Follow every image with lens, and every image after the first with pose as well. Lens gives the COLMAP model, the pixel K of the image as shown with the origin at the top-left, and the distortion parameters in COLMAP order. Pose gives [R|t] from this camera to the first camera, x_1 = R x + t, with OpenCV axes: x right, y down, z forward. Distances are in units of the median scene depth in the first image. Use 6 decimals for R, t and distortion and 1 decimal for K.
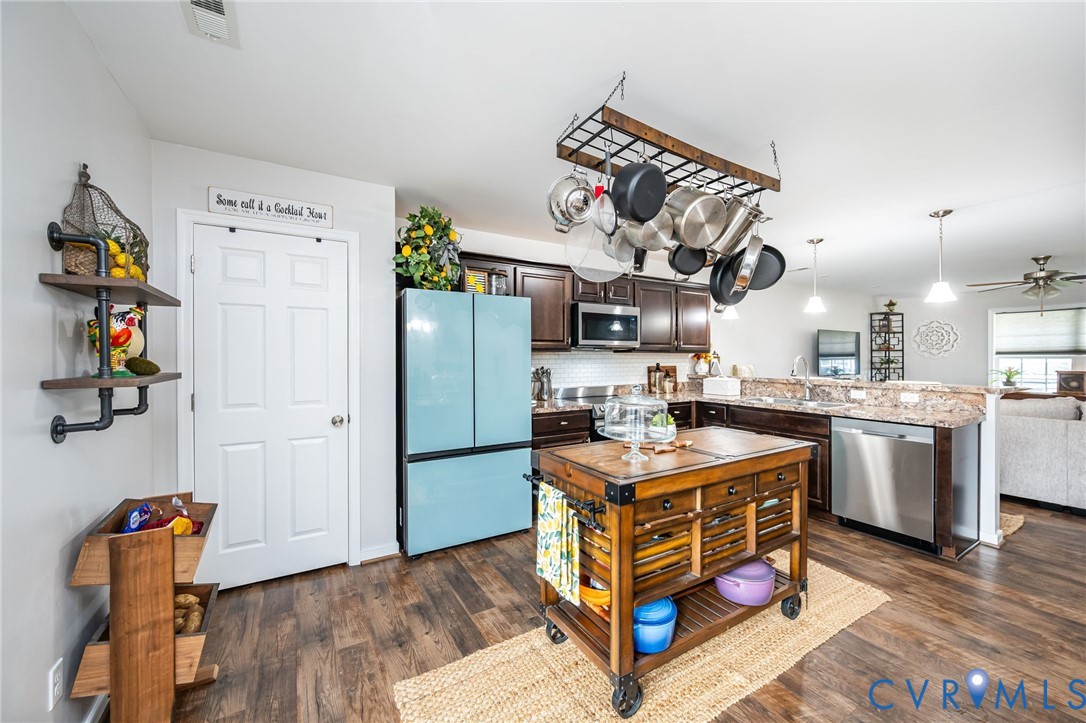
lens RADIAL K [[421.9, 0, 542.7], [0, 421.9, 360.2], [0, 0, 1]] dist [-0.000175, 0.000016]
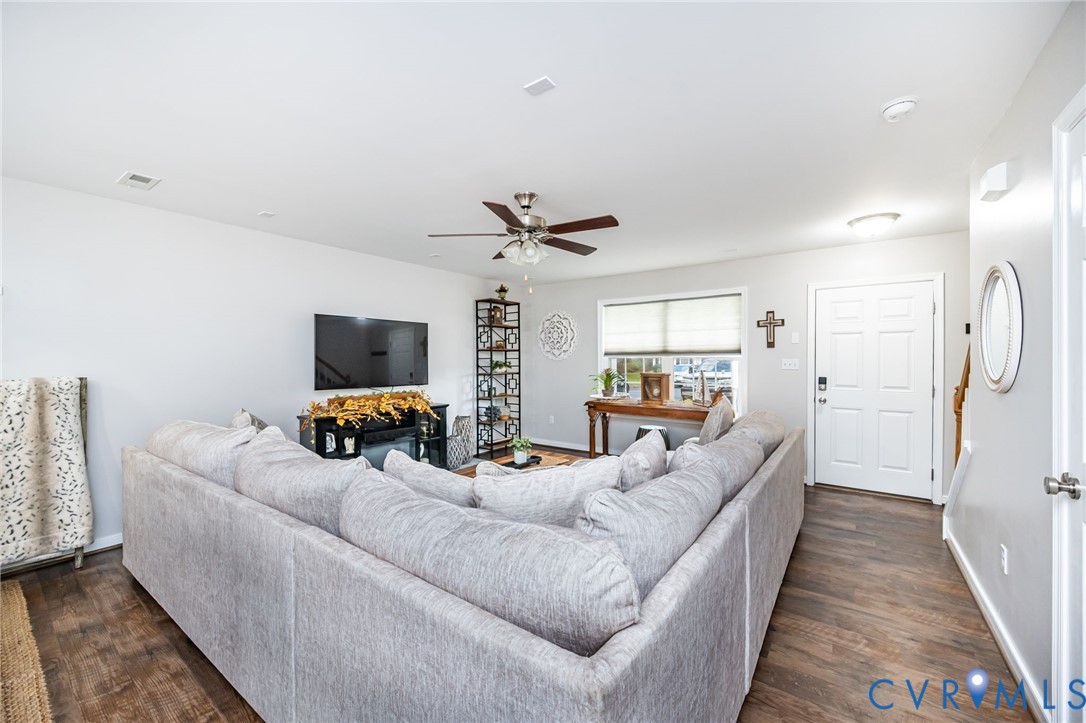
lens RADIAL K [[421.9, 0, 547.3], [0, 421.9, 362.5], [0, 0, 1]] dist [-0.000175, 0.000016]
pose [[0.917910, -0.005911, 0.396744, 0.596853], [0.005953, 0.999982, 0.001126, -0.001937], [-0.396744, 0.001328, 0.917928, 0.267217]]
